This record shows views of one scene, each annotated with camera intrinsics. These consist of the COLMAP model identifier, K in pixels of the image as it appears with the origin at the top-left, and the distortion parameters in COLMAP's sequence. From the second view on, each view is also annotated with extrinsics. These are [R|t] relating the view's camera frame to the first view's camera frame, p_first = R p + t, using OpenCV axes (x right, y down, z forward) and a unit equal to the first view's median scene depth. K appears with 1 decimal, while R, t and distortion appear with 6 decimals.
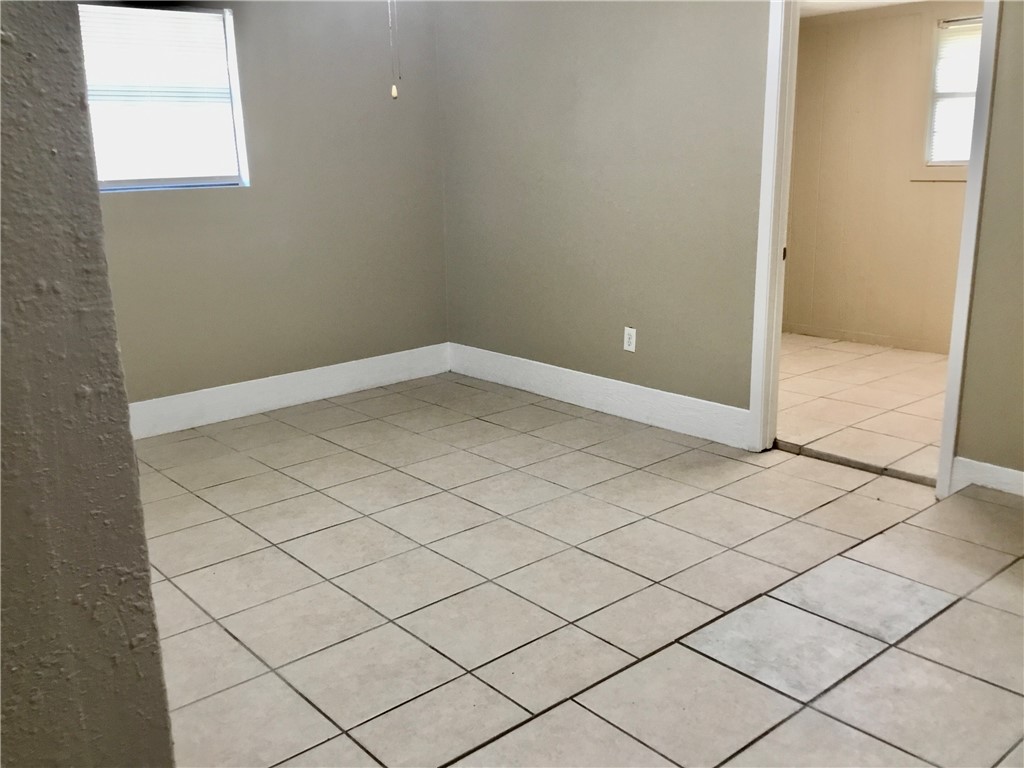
lens RADIAL K [[929.6, 0, 516.5], [0, 929.6, 387.8], [0, 0, 1]] dist [0.122321, -0.233404]
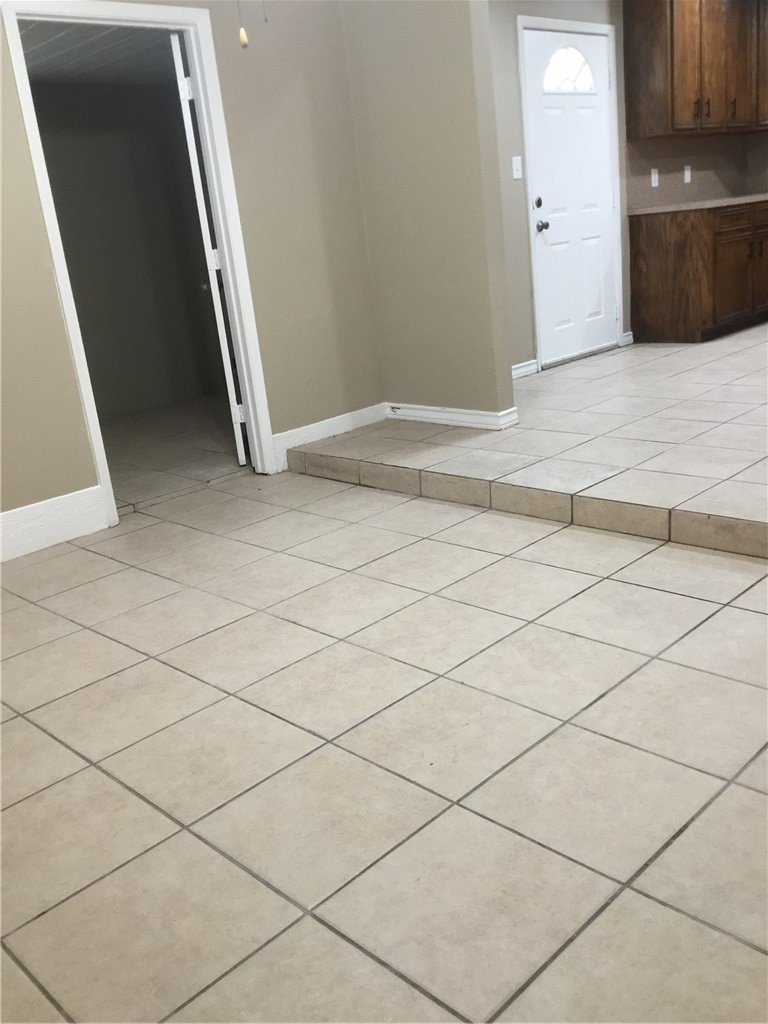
lens RADIAL K [[943.1, 0, 402.1], [0, 943.1, 500.3], [0, 0, 1]] dist [0.149481, -0.254204]
pose [[-0.084268, -0.253464, 0.963667, -0.895077], [0.350371, 0.897813, 0.266781, -0.140793], [-0.932813, 0.360122, 0.013150, 0.949027]]
